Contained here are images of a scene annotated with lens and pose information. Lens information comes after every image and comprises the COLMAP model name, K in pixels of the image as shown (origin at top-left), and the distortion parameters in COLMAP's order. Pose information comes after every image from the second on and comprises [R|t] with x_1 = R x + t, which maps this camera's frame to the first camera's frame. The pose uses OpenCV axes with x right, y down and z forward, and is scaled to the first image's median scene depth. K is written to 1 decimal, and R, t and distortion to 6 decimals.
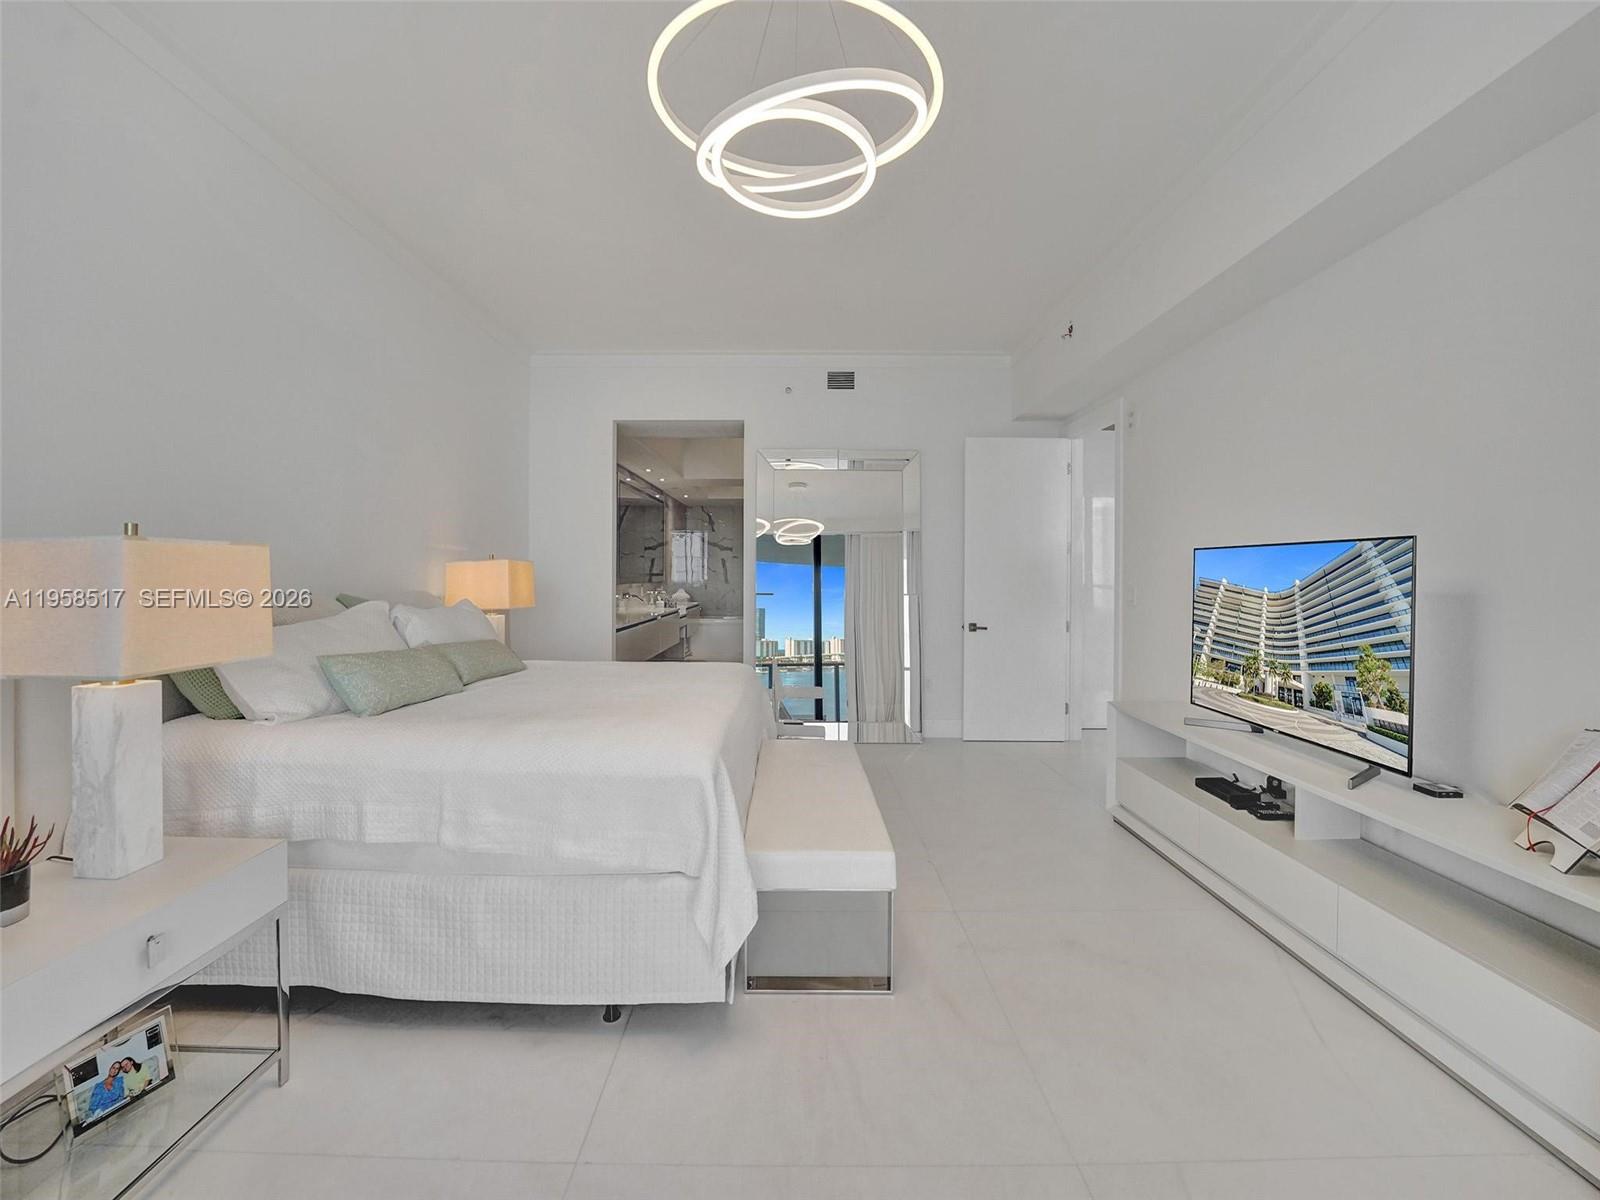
lens RADIAL K [[649.5, 0, 787.1], [0, 649.5, 577.5], [0, 0, 1]] dist [-0.032564, 0.004471]
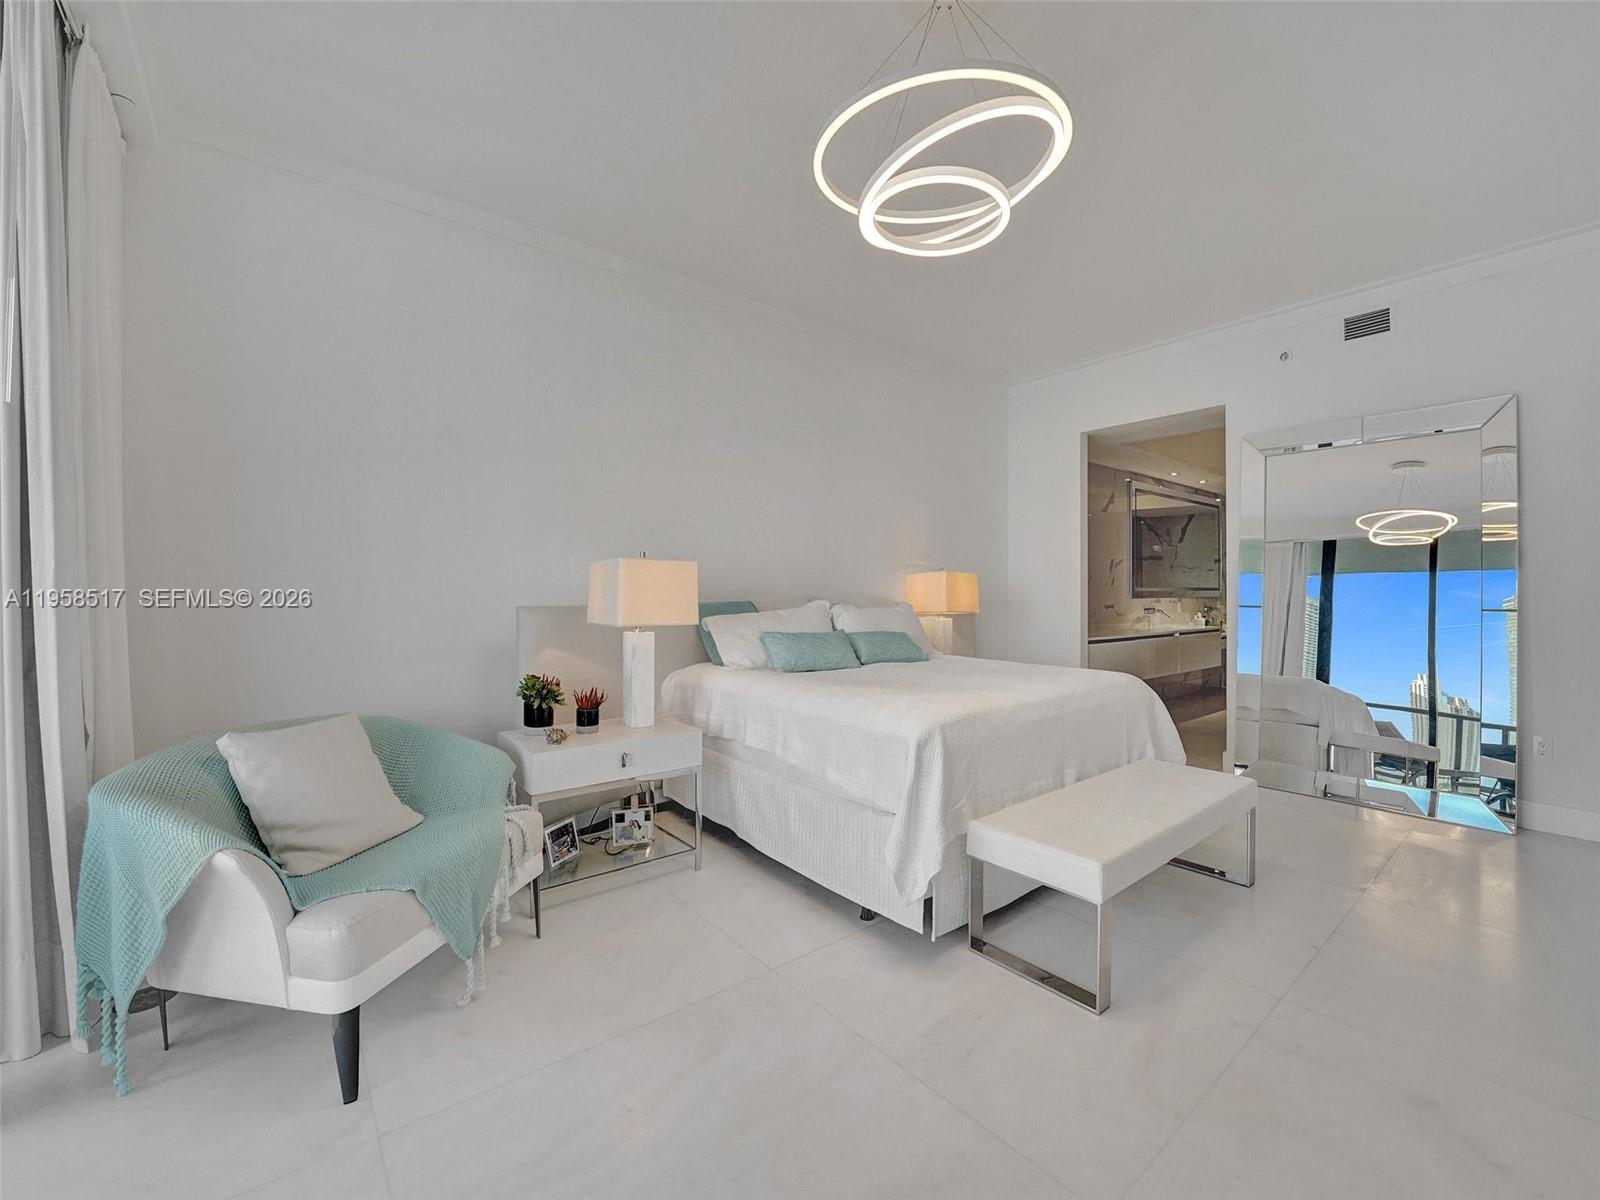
lens RADIAL K [[649.5, 0, 803.0], [0, 649.5, 590.3], [0, 0, 1]] dist [-0.032564, 0.004471]
pose [[0.632453, -0.005192, -0.774581, 0.602831], [-0.002868, 0.999955, -0.009045, 0.036144], [0.774593, 0.007942, 0.632410, 0.068484]]
